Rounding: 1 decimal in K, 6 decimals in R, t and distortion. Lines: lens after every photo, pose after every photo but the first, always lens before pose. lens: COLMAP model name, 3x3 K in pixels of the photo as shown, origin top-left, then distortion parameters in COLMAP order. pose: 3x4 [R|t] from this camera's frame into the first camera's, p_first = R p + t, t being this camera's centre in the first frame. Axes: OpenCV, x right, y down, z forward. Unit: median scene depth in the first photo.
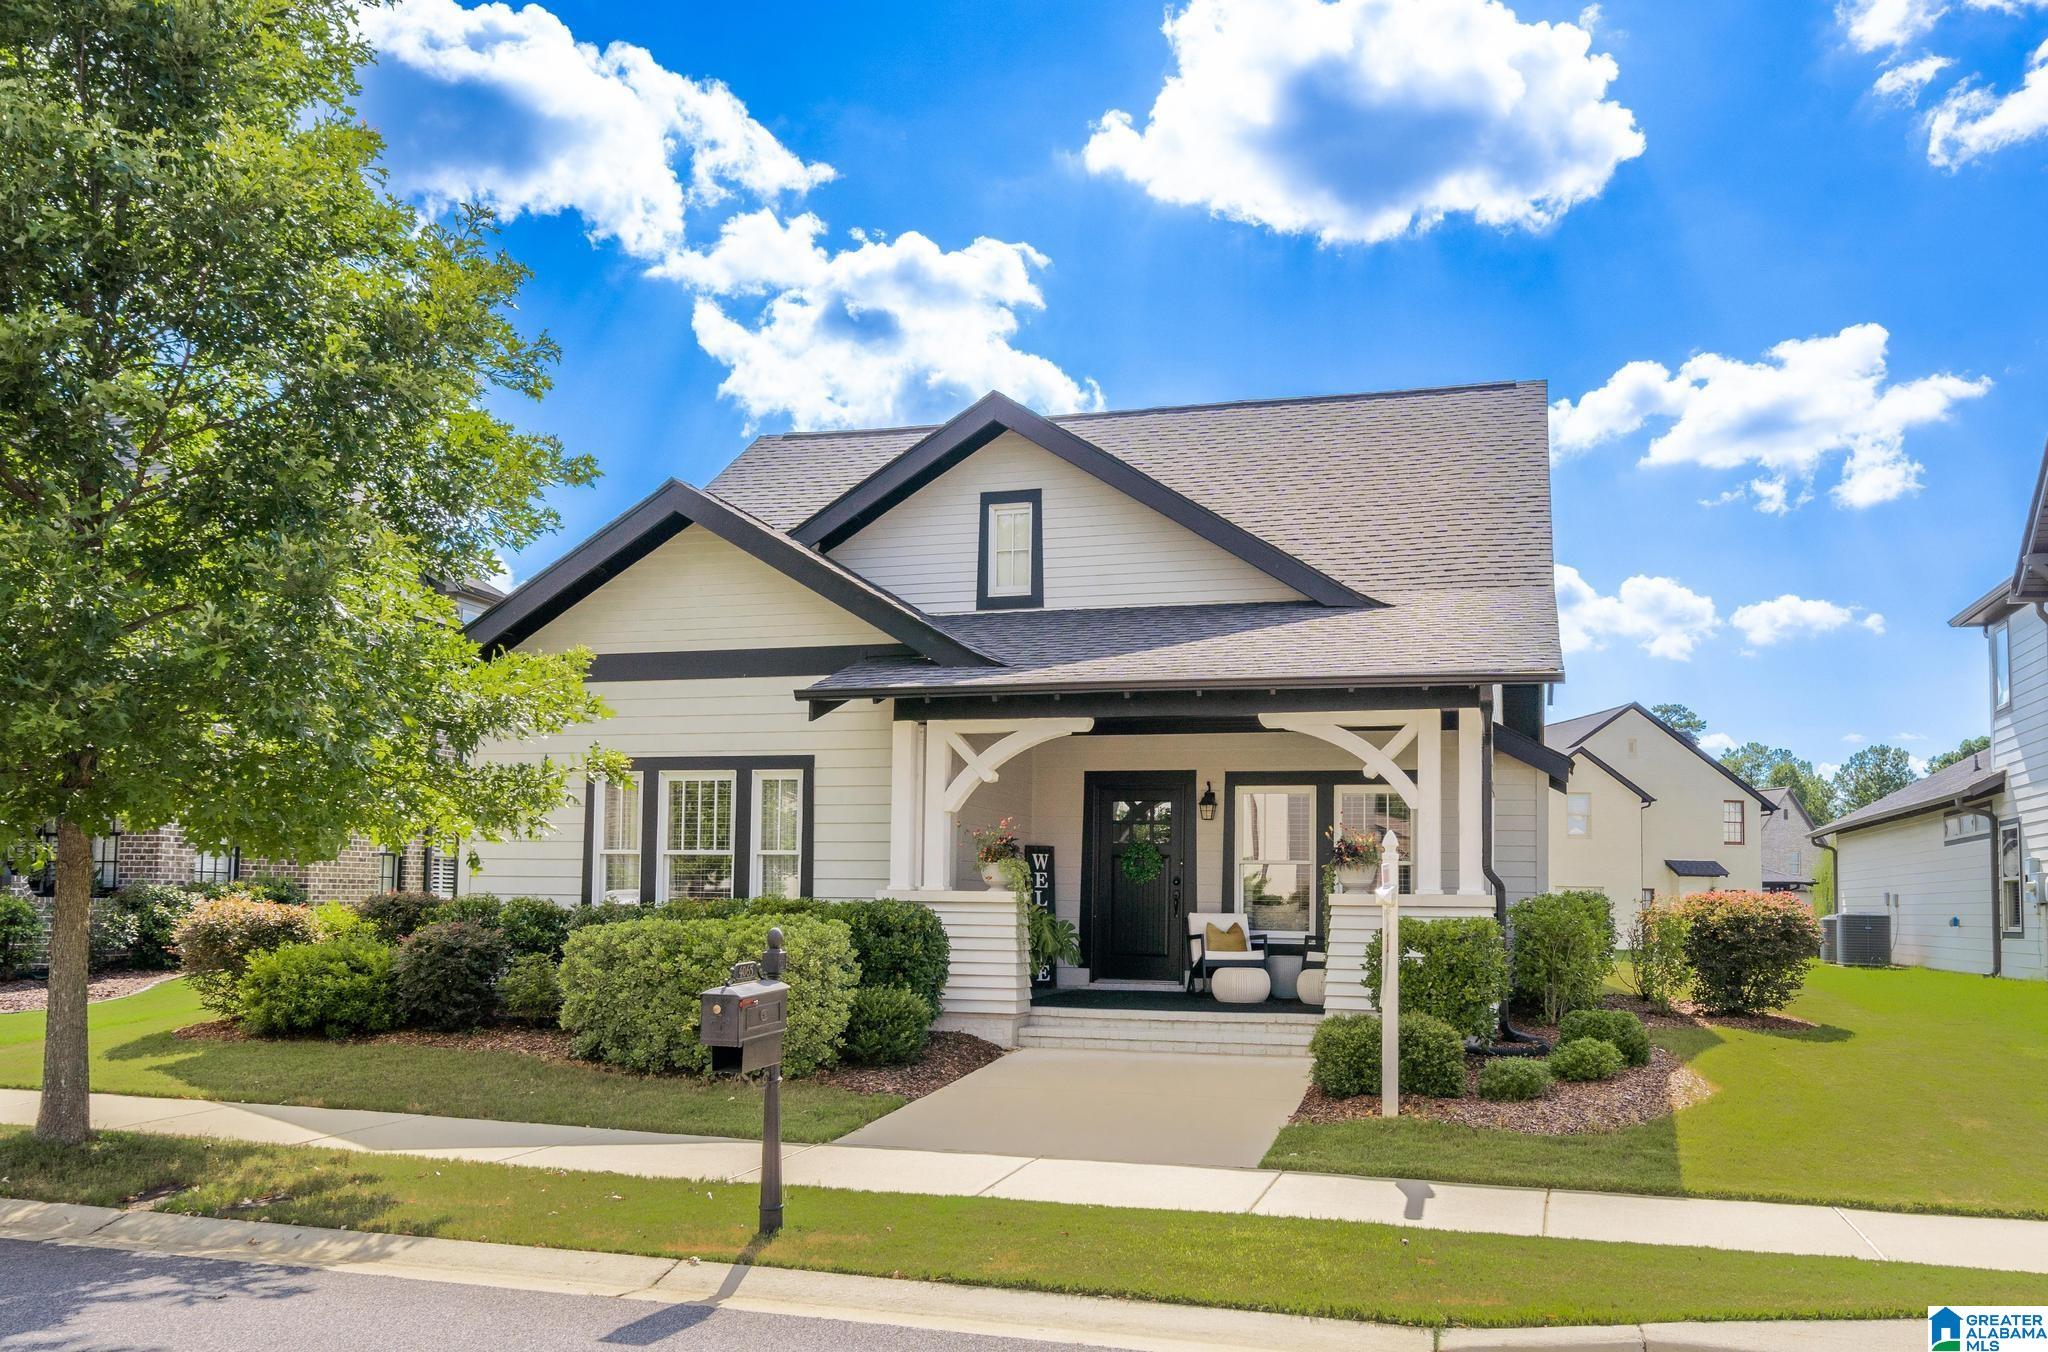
lens RADIAL K [[1455.9, 0, 1023.7], [0, 1455.9, 725.3], [0, 0, 1]] dist [0.000482, -0.002705]
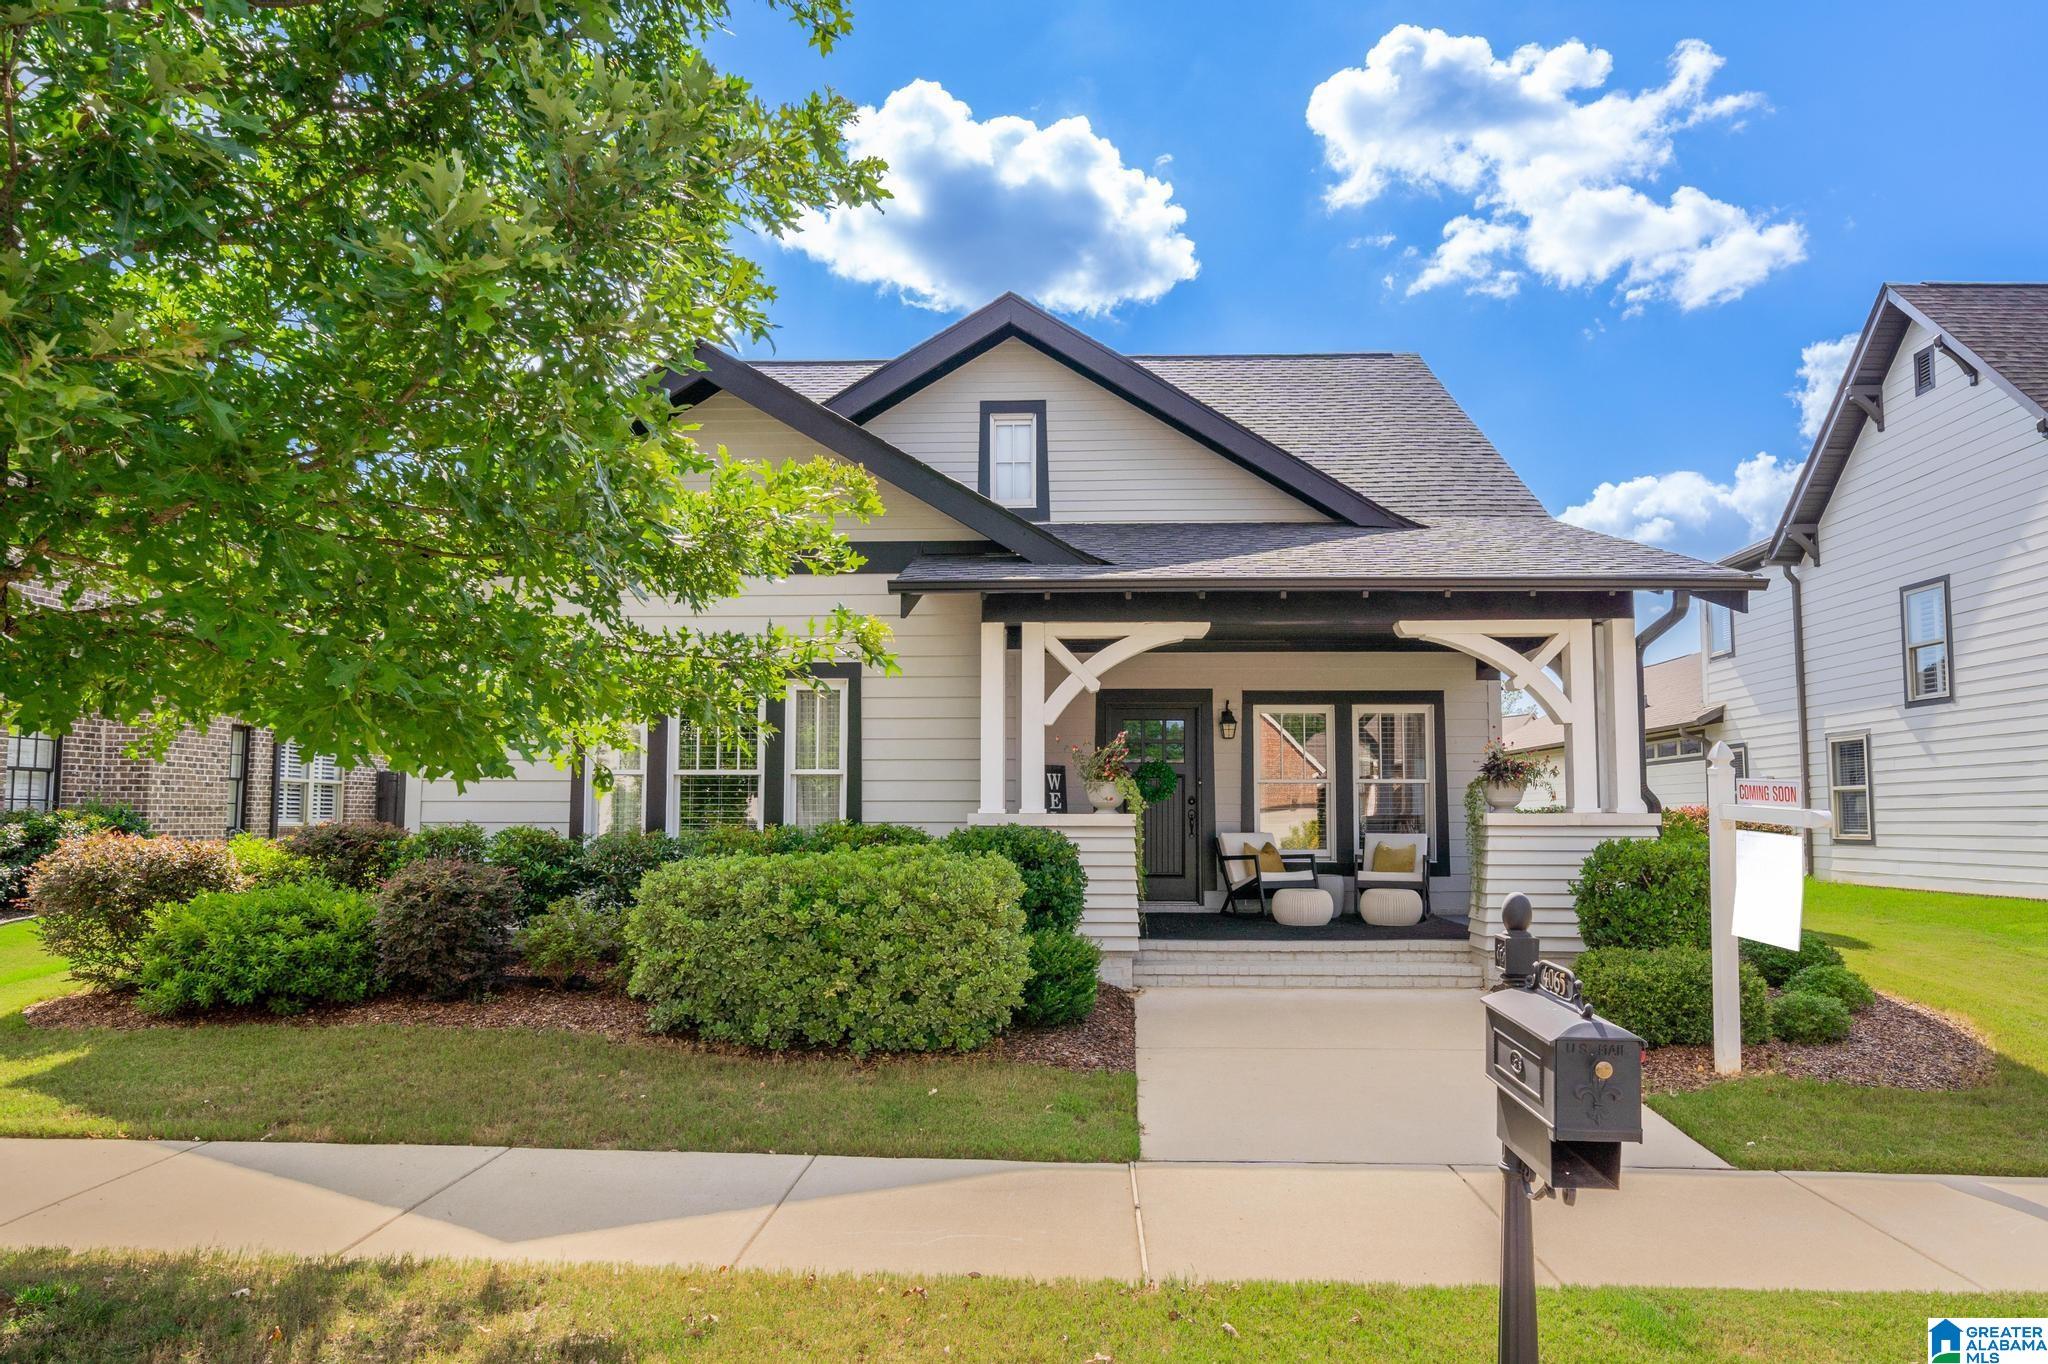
lens RADIAL K [[1170.9, 0, 1024.0], [0, 1170.9, 682.0], [0, 0, 1]] dist [0.000488, 0.001804]
pose [[0.973760, 0.014755, 0.227098, -0.235801], [-0.016124, 0.999861, 0.004172, 0.031143], [-0.227005, -0.007725, 0.973863, 0.314187]]
